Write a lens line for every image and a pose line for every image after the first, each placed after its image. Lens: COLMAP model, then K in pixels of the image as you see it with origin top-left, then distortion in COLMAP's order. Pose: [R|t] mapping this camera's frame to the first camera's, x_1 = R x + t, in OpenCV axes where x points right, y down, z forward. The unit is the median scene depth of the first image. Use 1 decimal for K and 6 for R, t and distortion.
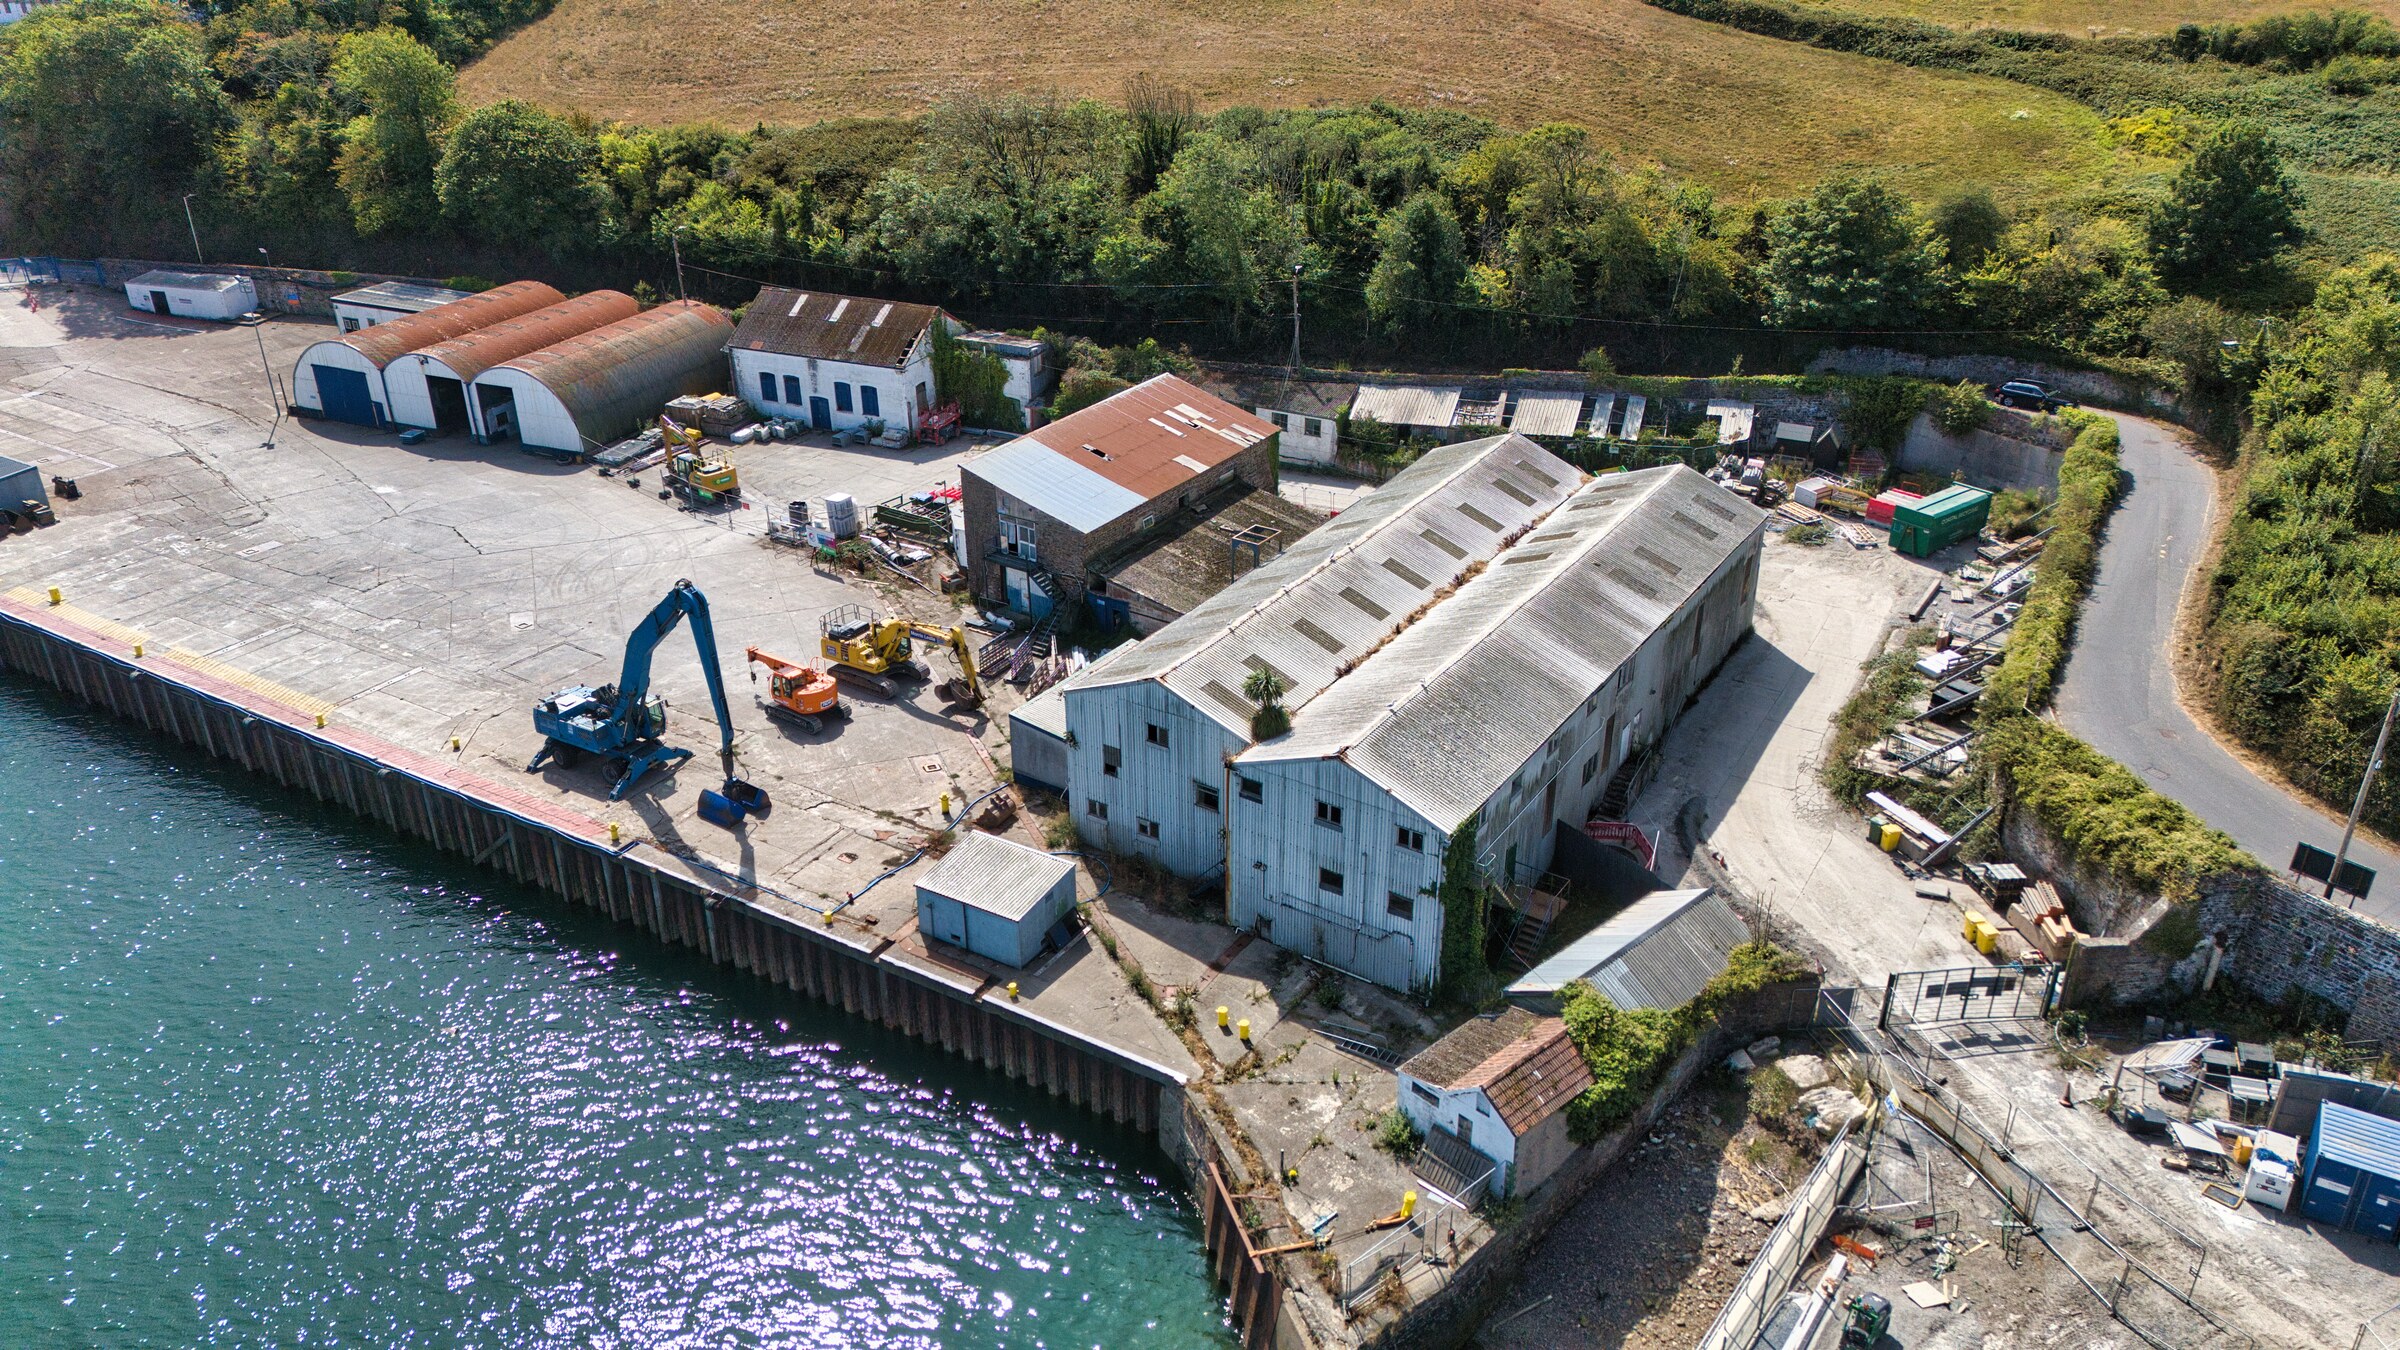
lens RADIAL K [[1663.0, 0, 1200.0], [0, 1663.0, 675.0], [0, 0, 1]] dist [0.104768, -0.120224]
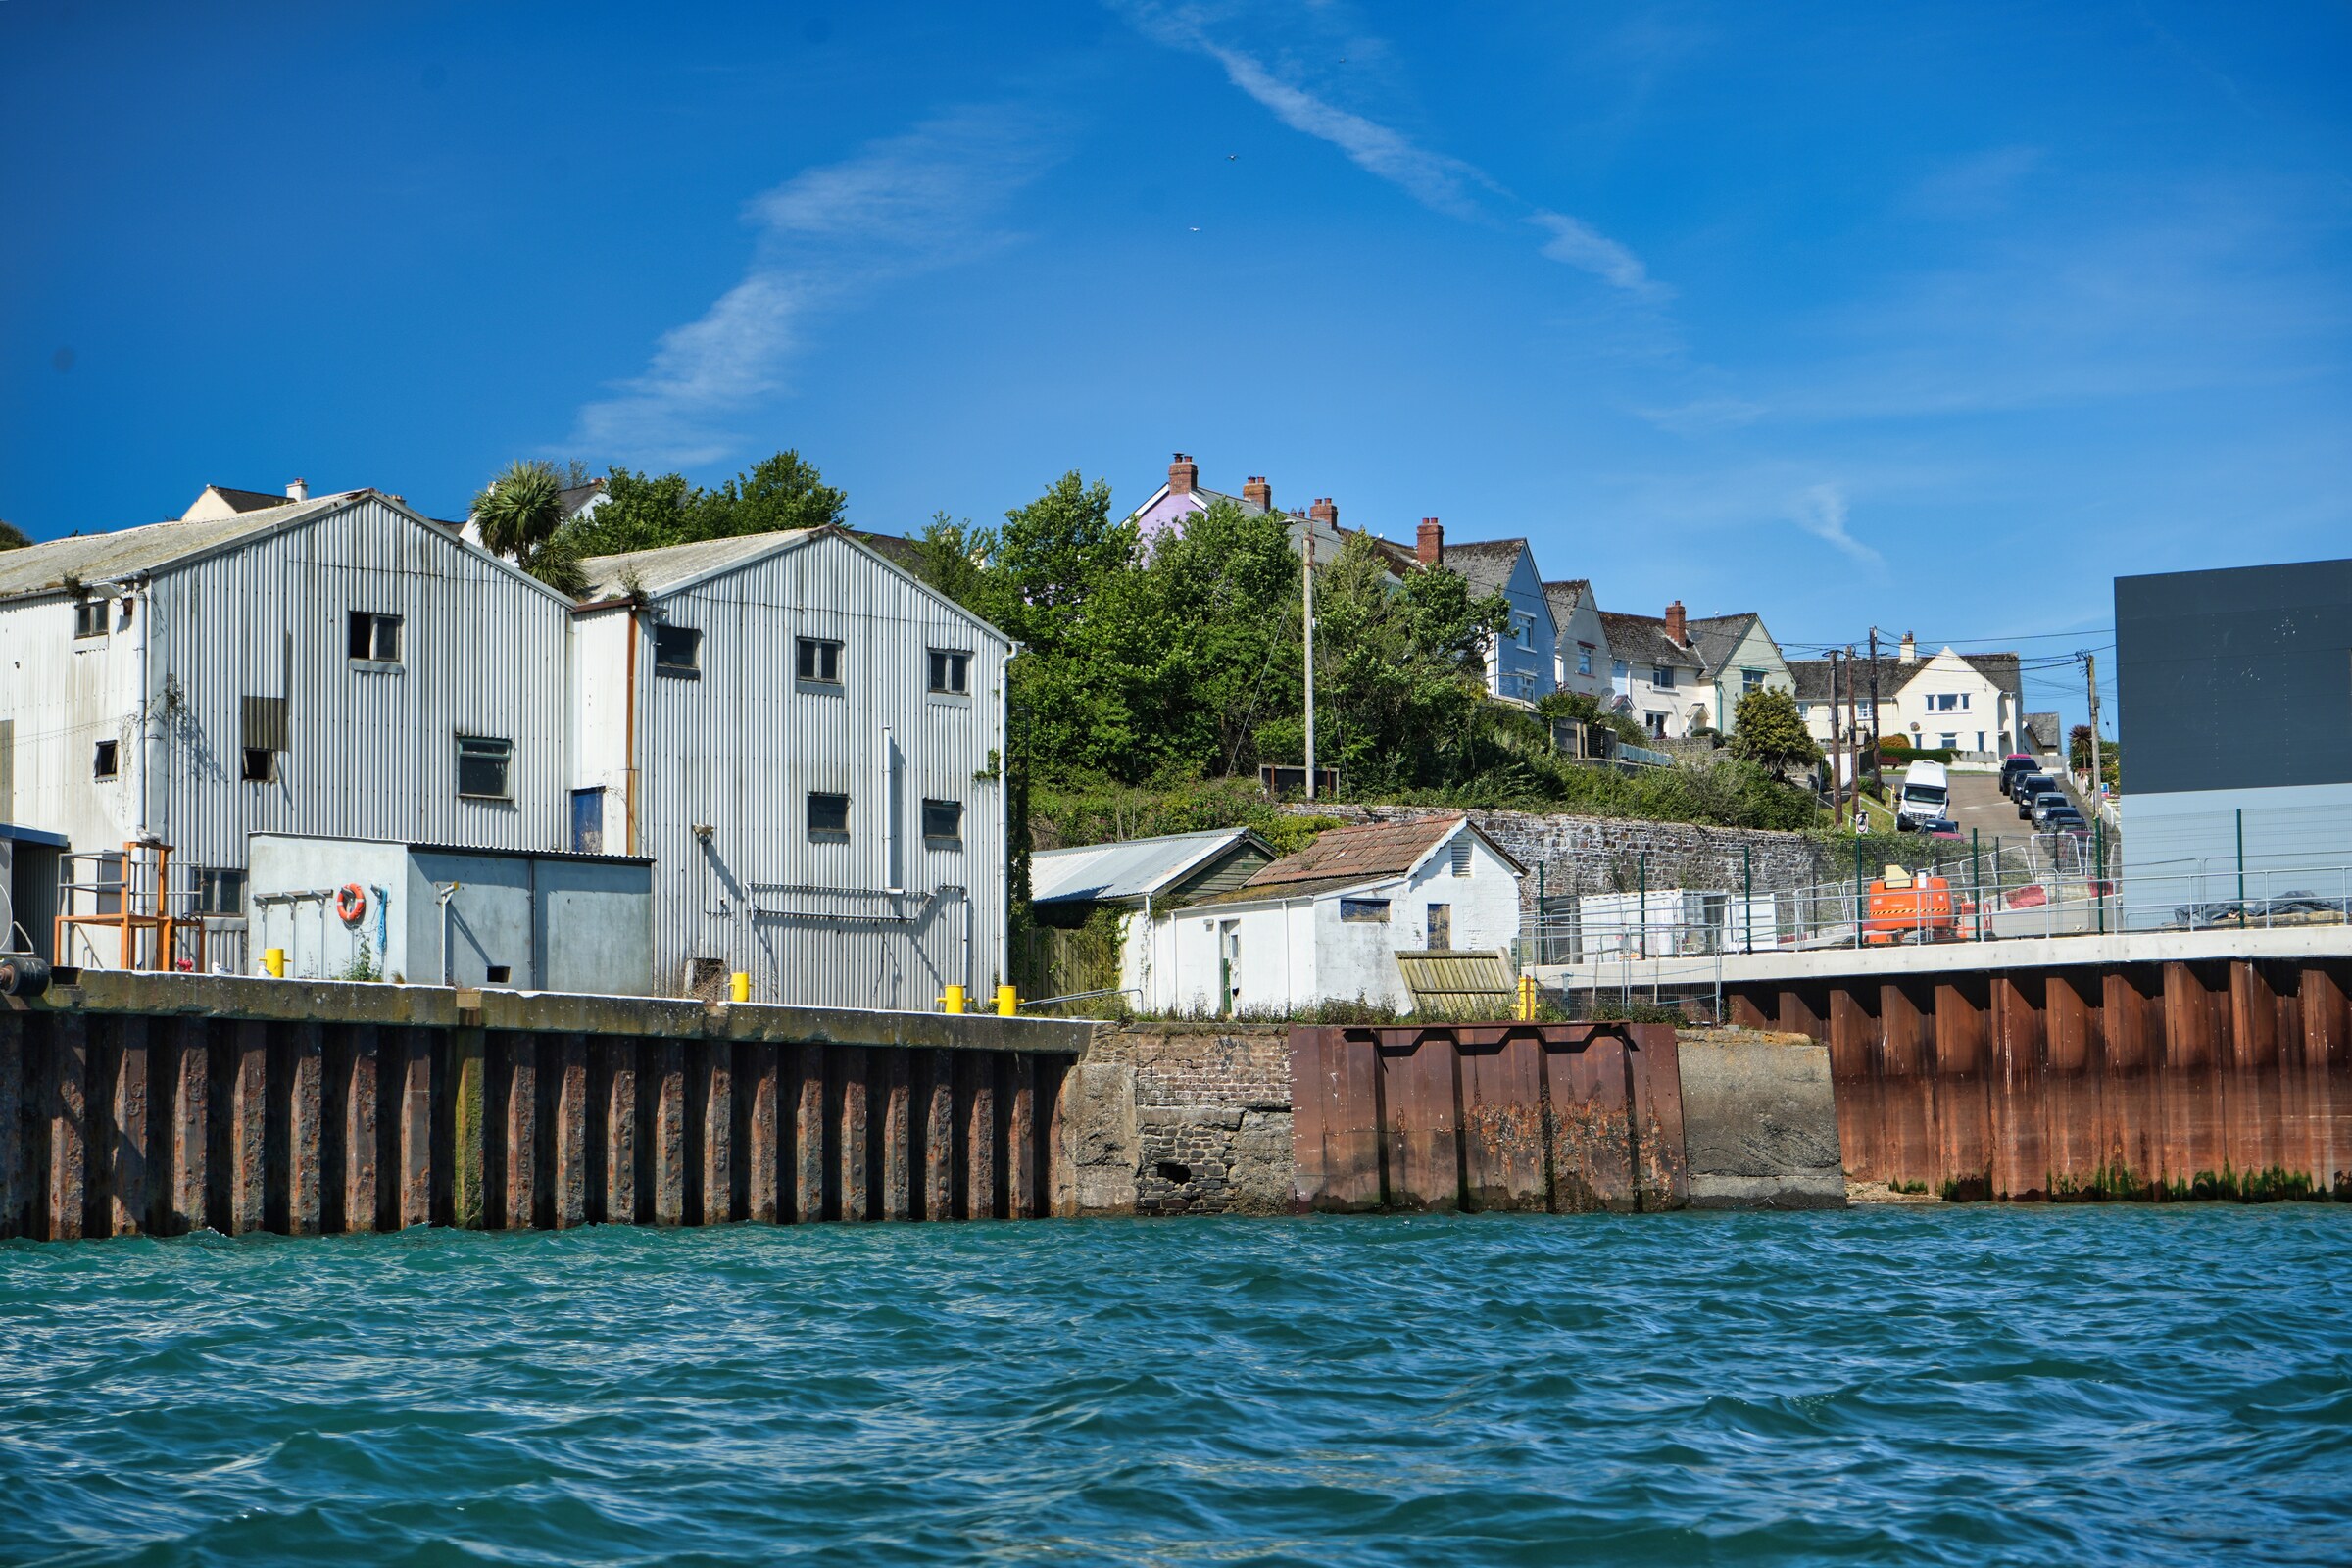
lens RADIAL K [[4323.6, 0, 1176.0], [0, 4323.6, 784.0], [0, 0, 1]] dist [0.013276, 0.032381]
pose [[0.175434, 0.092325, 0.980153, -1.209793], [0.453452, 0.876121, -0.163687, 0.387575], [-0.873845, 0.473168, 0.111837, 0.796238]]
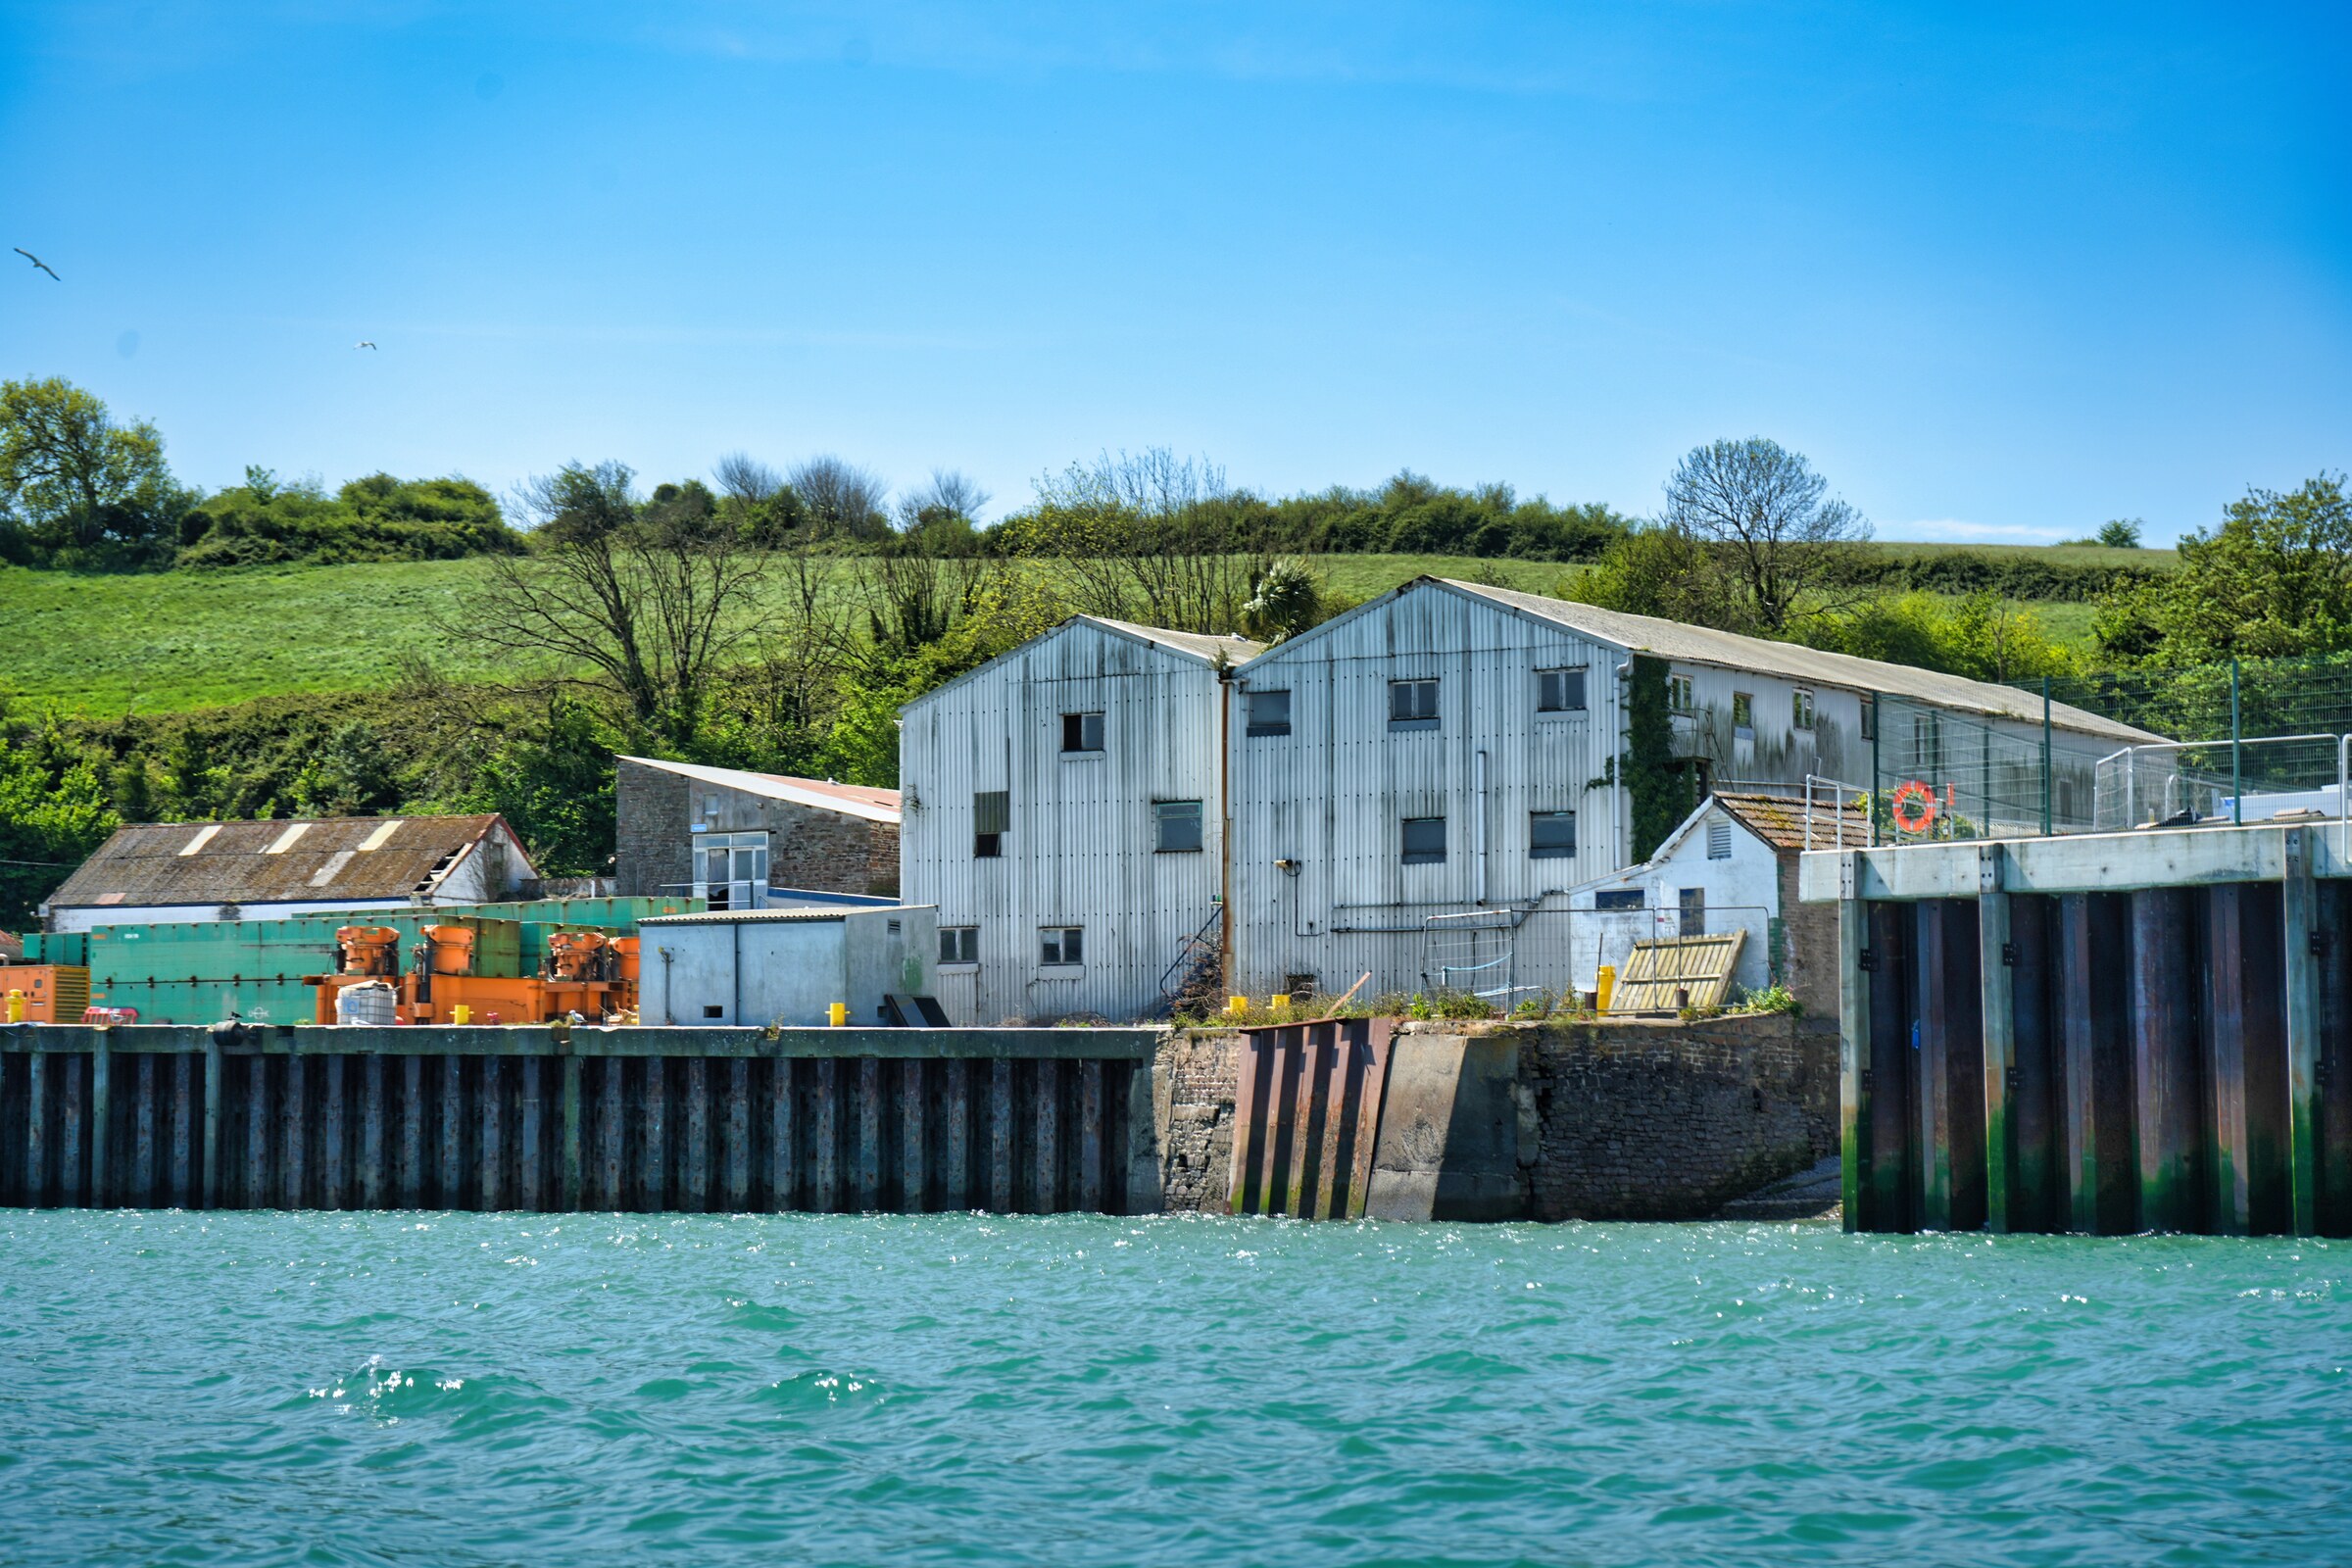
lens RADIAL K [[4642.7, 0, 1176.0], [0, 4642.7, 784.0], [0, 0, 1]] dist [-0.068381, 0.382508]
pose [[0.997071, 0.010141, 0.075809, -0.123165], [0.031011, 0.852444, -0.521897, 0.940985], [-0.069915, 0.522720, 0.849633, -0.312332]]
